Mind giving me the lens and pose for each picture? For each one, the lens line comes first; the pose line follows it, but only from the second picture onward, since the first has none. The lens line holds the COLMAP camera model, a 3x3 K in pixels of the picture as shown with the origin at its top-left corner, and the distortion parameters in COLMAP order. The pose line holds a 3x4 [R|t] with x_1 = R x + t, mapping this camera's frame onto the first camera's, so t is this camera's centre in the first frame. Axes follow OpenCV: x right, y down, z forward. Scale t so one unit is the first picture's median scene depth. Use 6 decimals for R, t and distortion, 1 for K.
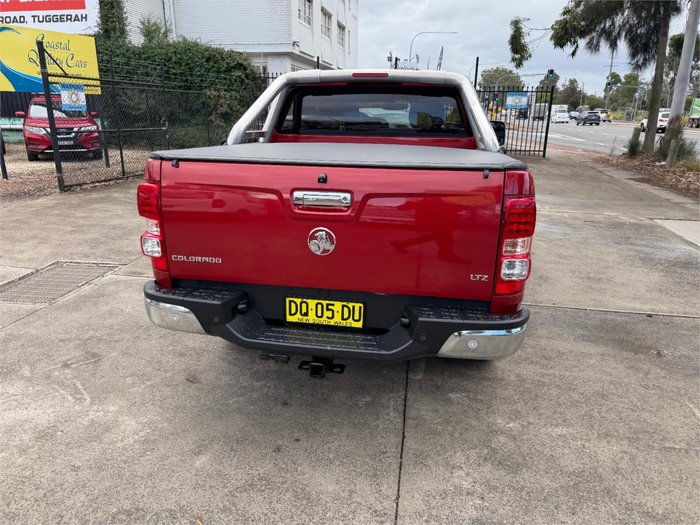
lens RADIAL K [[499.2, 0, 341.0], [0, 499.2, 257.1], [0, 0, 1]] dist [0.008112, -0.010398]
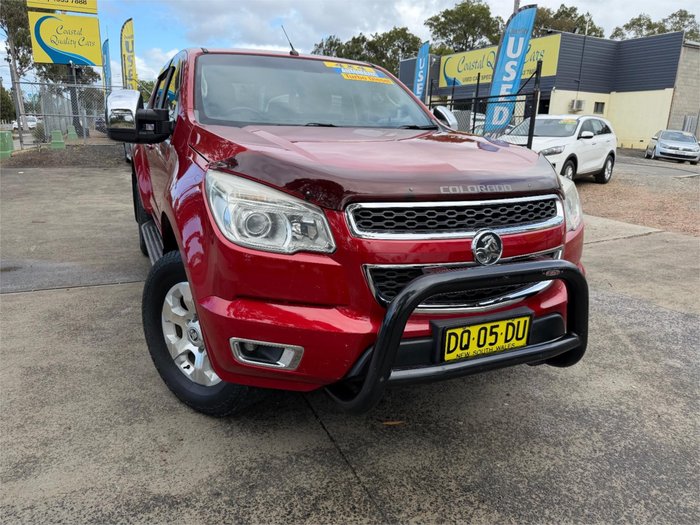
lens RADIAL K [[500.2, 0, 345.0], [0, 500.2, 265.4], [0, 0, 1]] dist [-0.006207, 0.000835]
pose [[-0.819729, 0.115332, -0.561020, 0.711746], [-0.200930, 0.859356, 0.470249, -0.666013], [0.536351, 0.498202, -0.681265, 2.581946]]
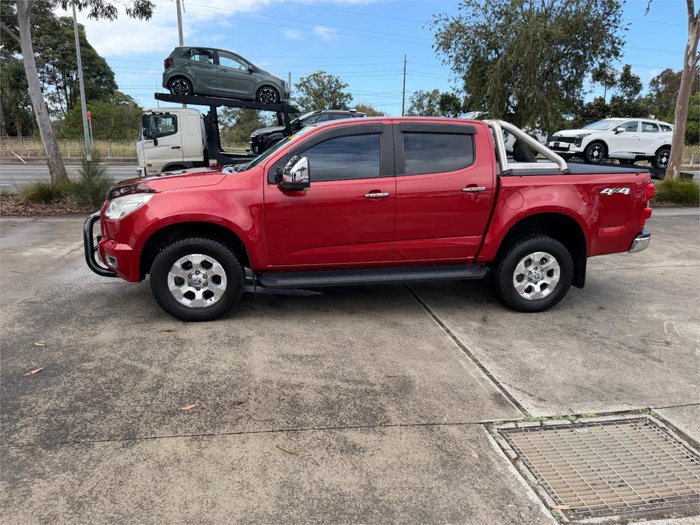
lens RADIAL K [[493.0, 0, 344.4], [0, 493.0, 267.1], [0, 0, 1]] dist [0.034257, -0.046771]
pose [[-0.342706, -0.255256, 0.904100, -1.409817], [0.246026, 0.904405, 0.348601, -0.643074], [-0.906655, 0.341900, -0.247146, 2.056682]]
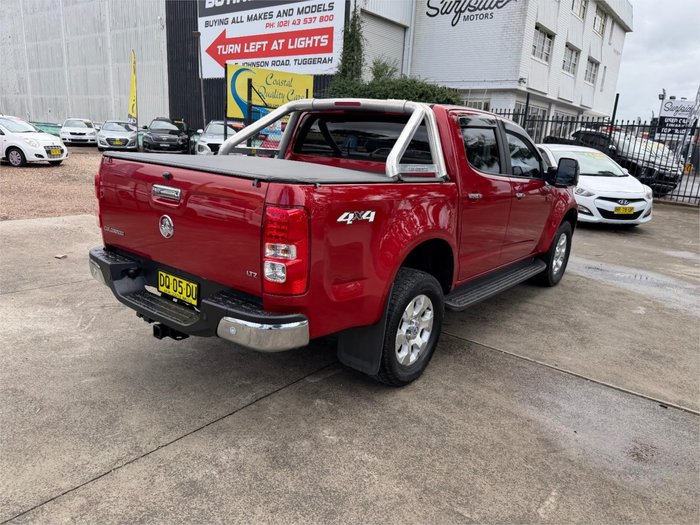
lens RADIAL K [[494.3, 0, 343.2], [0, 494.3, 260.1], [0, 0, 1]] dist [0.023828, -0.035541]
pose [[0.879866, 0.155290, -0.449133, 0.628912], [-0.181325, 0.983305, -0.015239, -0.007843], [0.439268, 0.094847, 0.893335, 0.061404]]
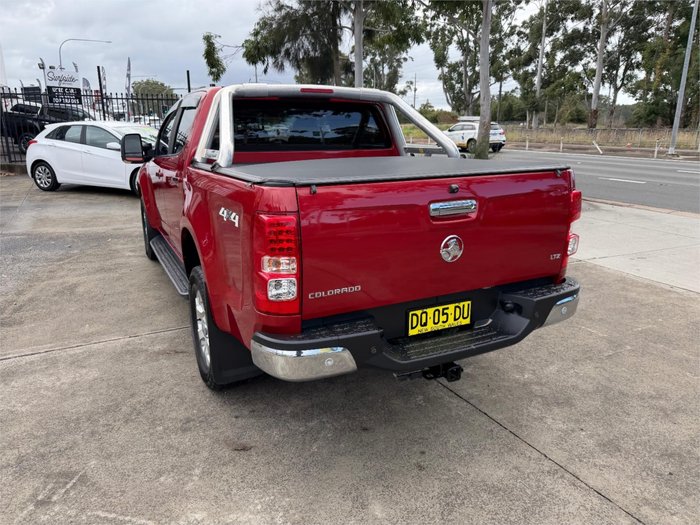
lens RADIAL K [[502.3, 0, 341.7], [0, 502.3, 250.6], [0, 0, 1]] dist [0.004084, -0.008206]
pose [[0.803000, -0.158757, 0.574445, -0.566721], [0.179609, 0.983519, 0.020741, -0.061935], [-0.568271, 0.086520, 0.818280, 0.182788]]
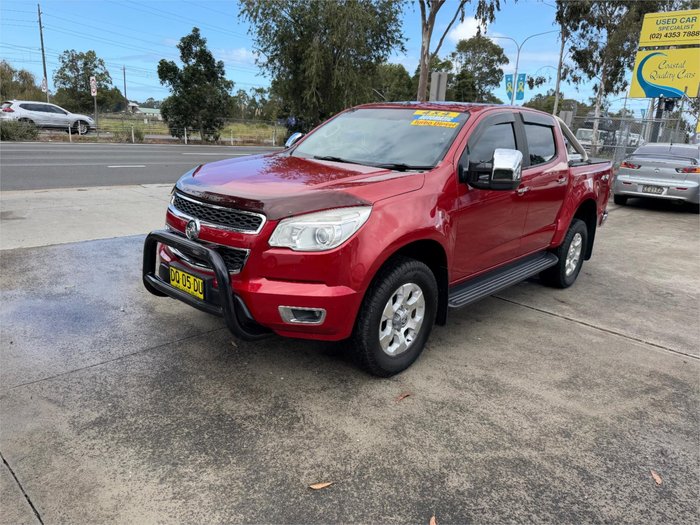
lens RADIAL K [[494.3, 0, 343.2], [0, 494.3, 260.1], [0, 0, 1]] dist [0.023828, -0.035541]
pose [[-0.844733, -0.204105, 0.494739, -0.424956], [0.079348, 0.866442, 0.492932, -0.838468], [-0.529273, 0.455653, -0.715717, 2.819683]]
